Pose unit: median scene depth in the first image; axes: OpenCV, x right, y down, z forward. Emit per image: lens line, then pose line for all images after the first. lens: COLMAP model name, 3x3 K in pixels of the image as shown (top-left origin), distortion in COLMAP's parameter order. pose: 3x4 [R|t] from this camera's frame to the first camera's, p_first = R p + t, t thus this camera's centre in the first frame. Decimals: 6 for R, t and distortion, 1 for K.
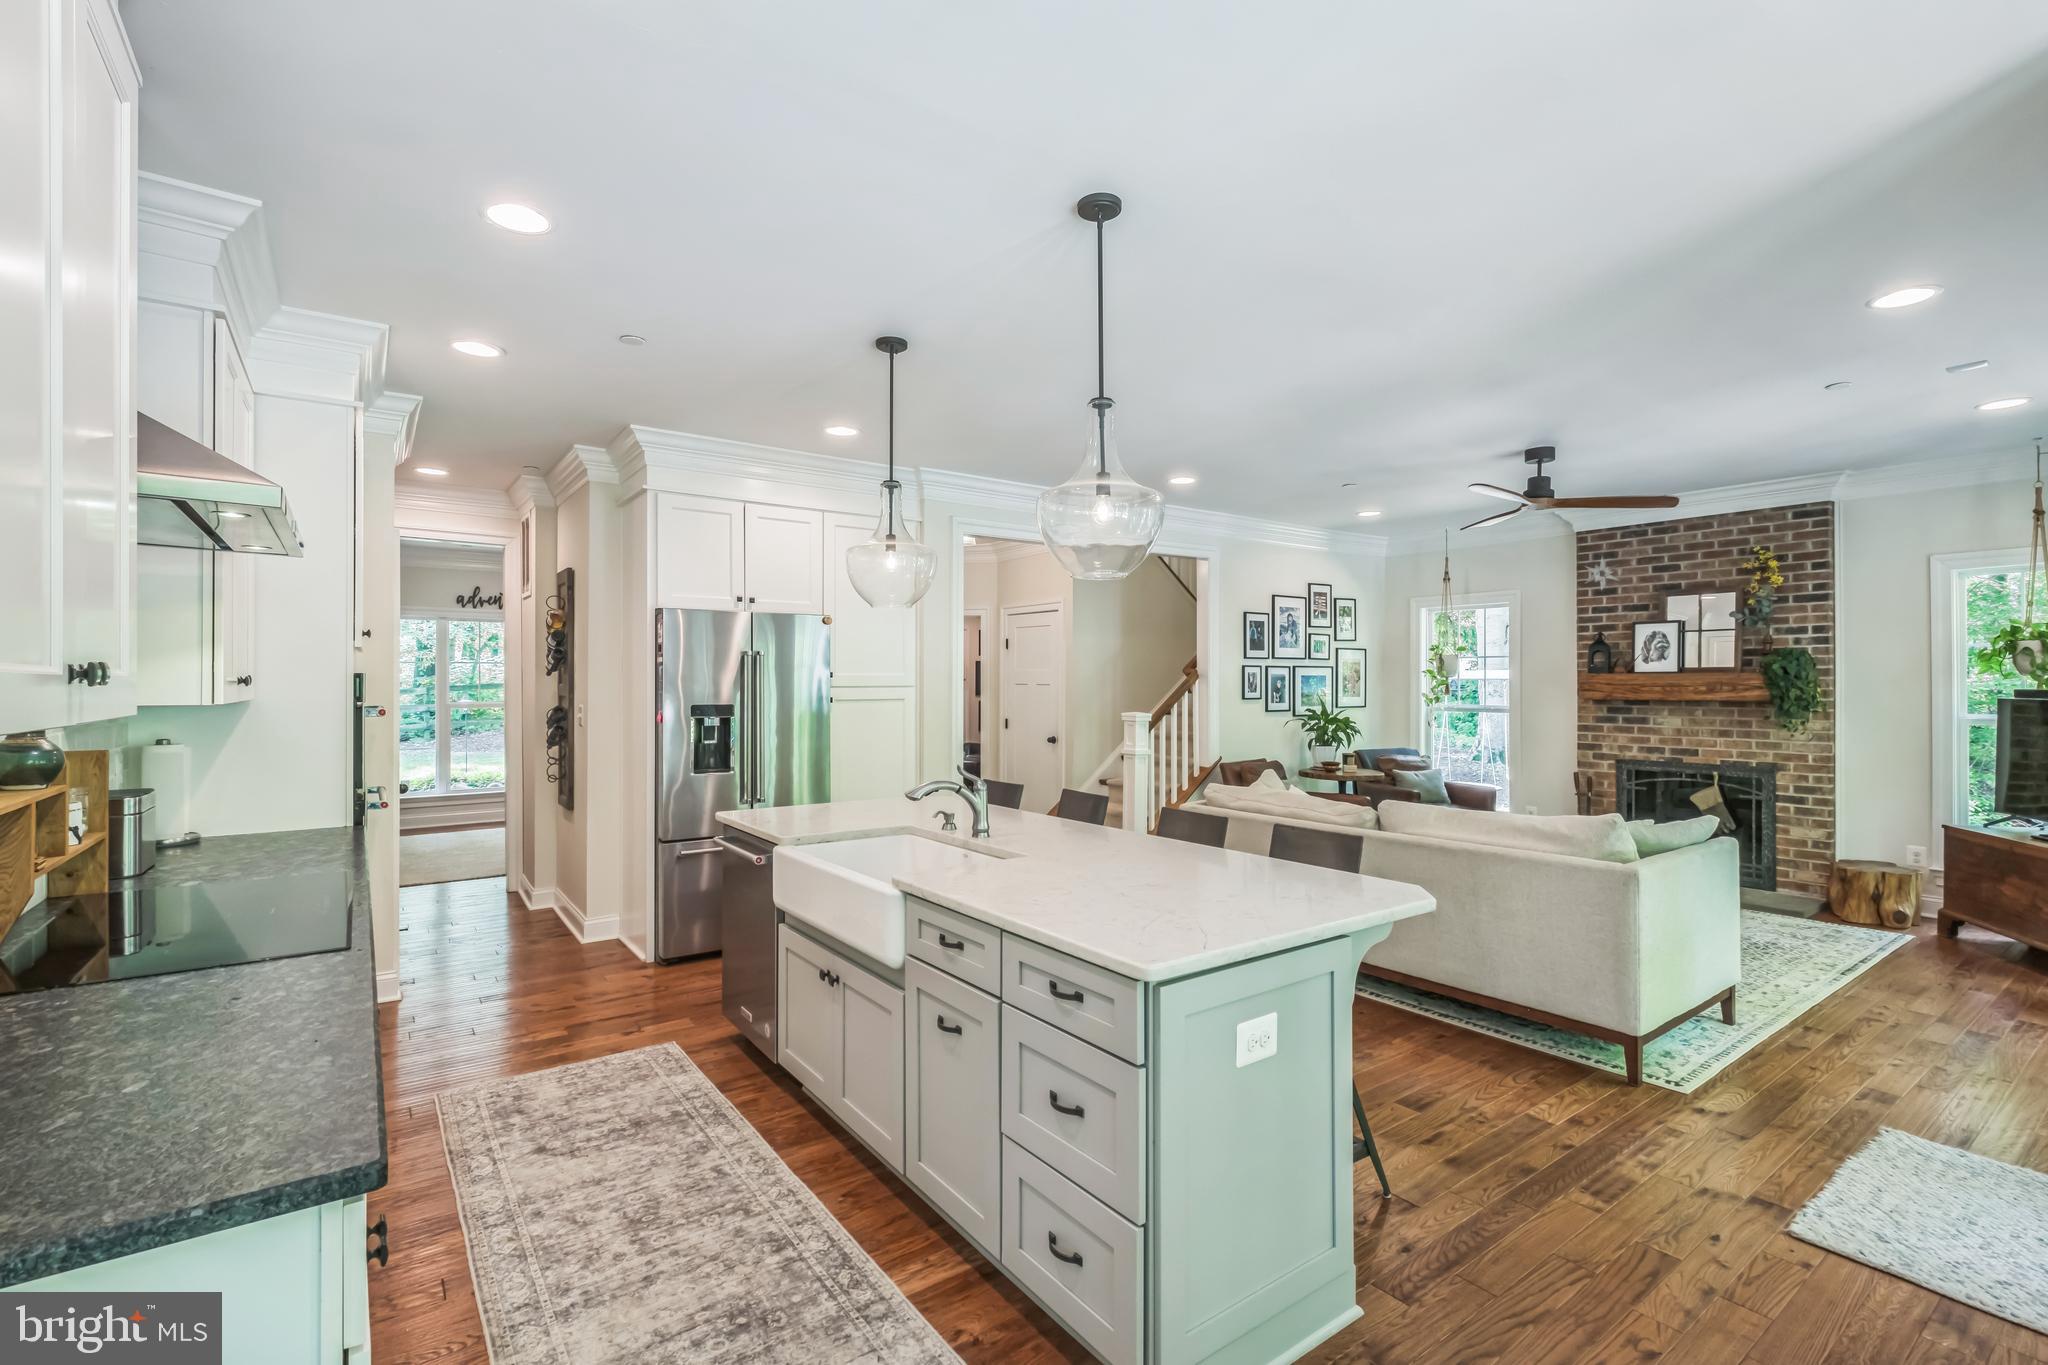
lens RADIAL K [[907.9, 0, 1016.4], [0, 907.9, 677.8], [0, 0, 1]] dist [-0.009540, 0.000105]
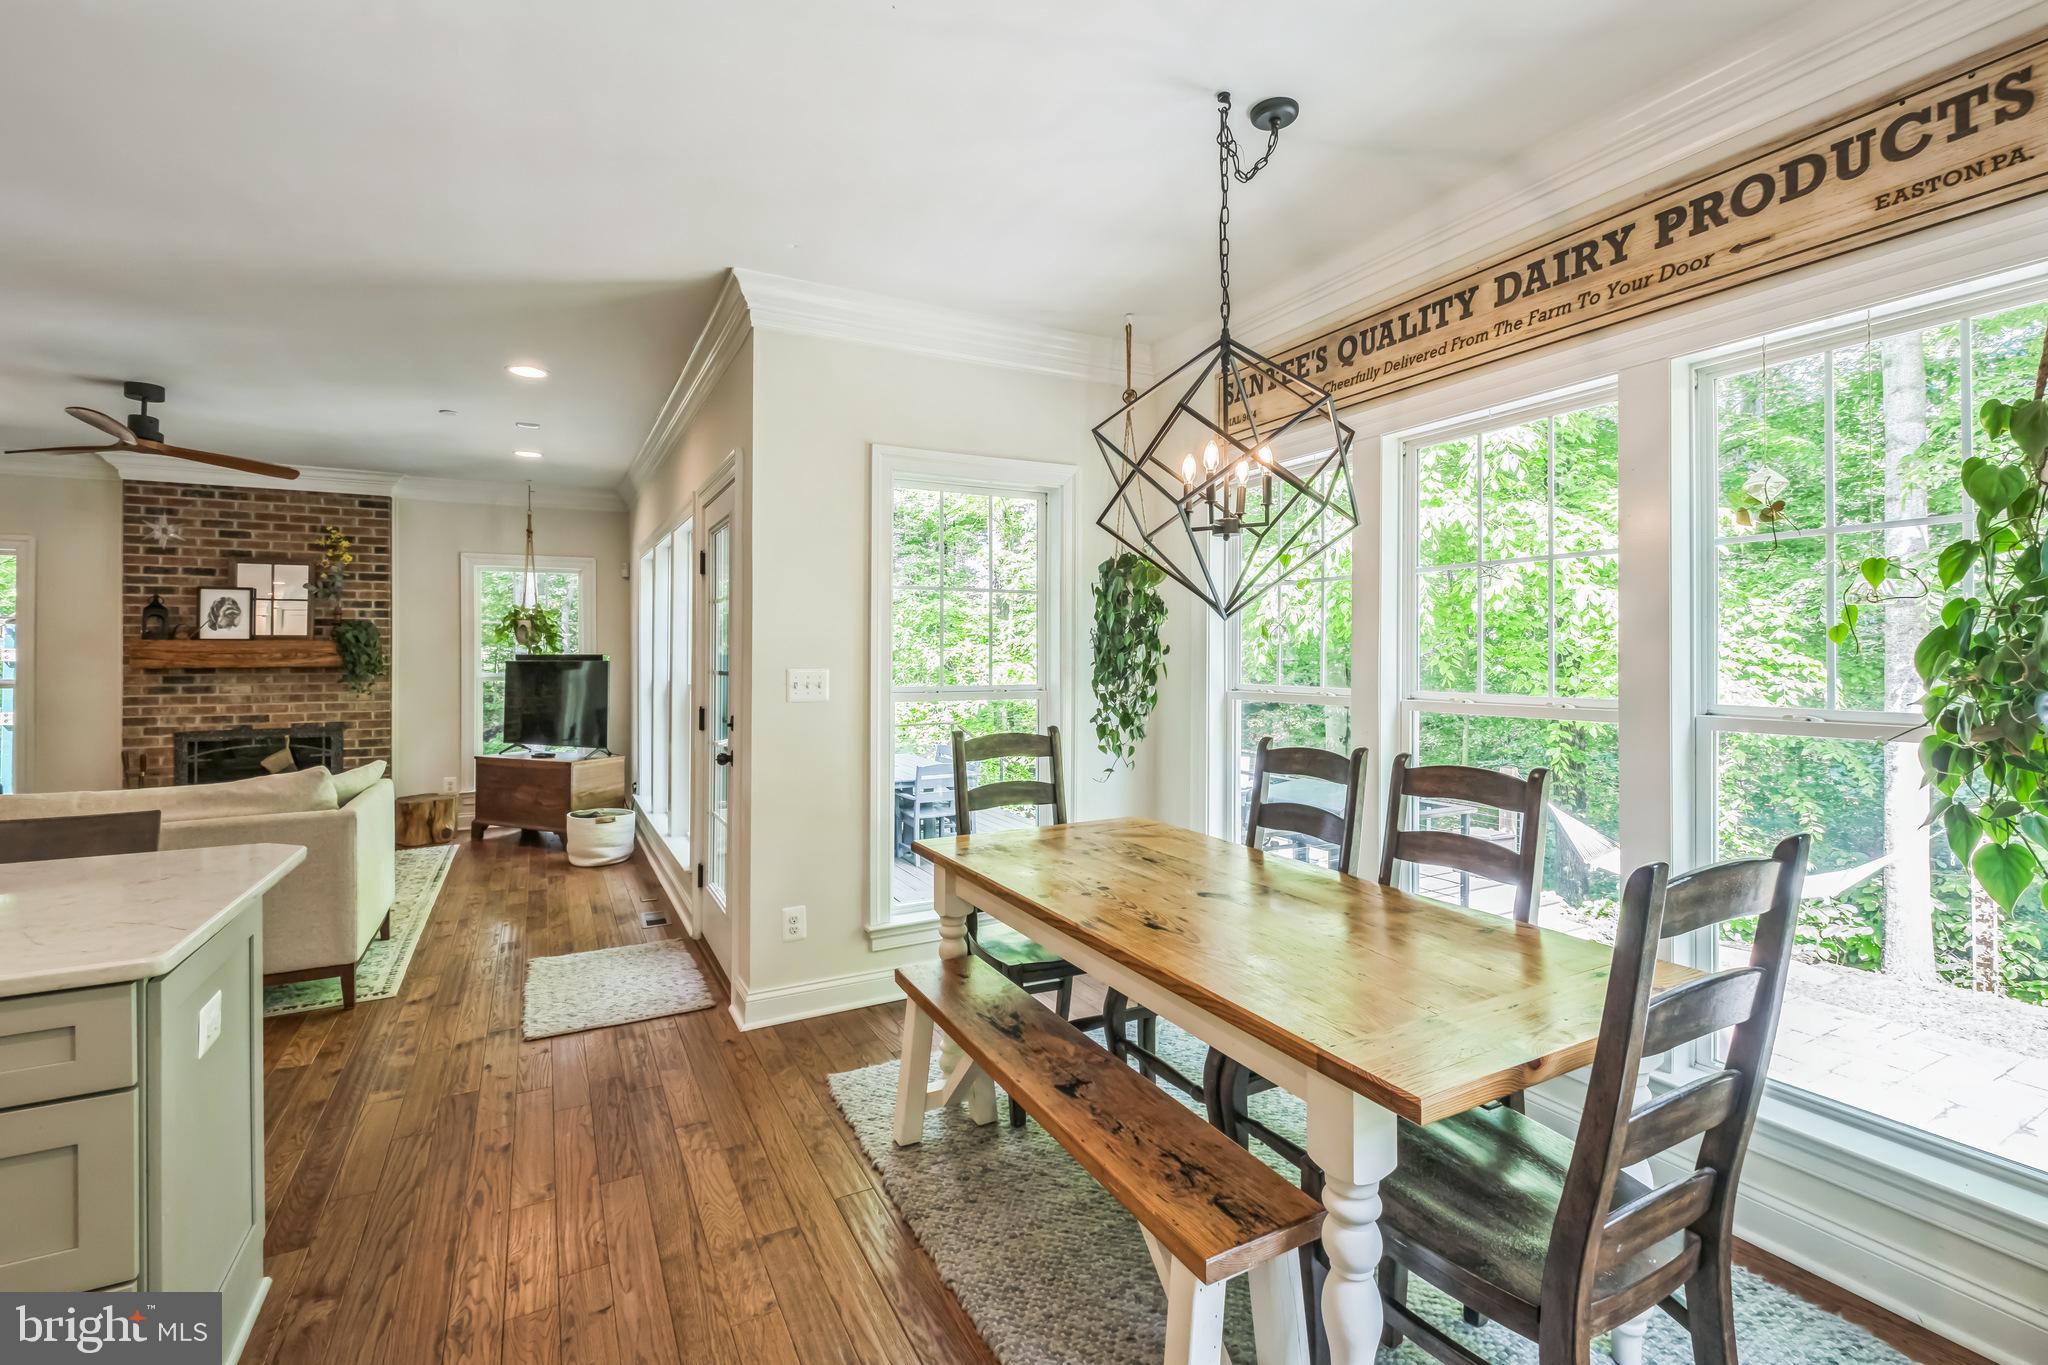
lens RADIAL K [[907.9, 0, 1002.1], [0, 907.9, 650.0], [0, 0, 1]] dist [-0.009540, 0.000105]
pose [[0.146457, 0.006157, 0.989198, -0.146284], [-0.003090, 0.999979, -0.005766, 0.009175], [-0.989212, -0.002213, 0.146473, 0.026770]]
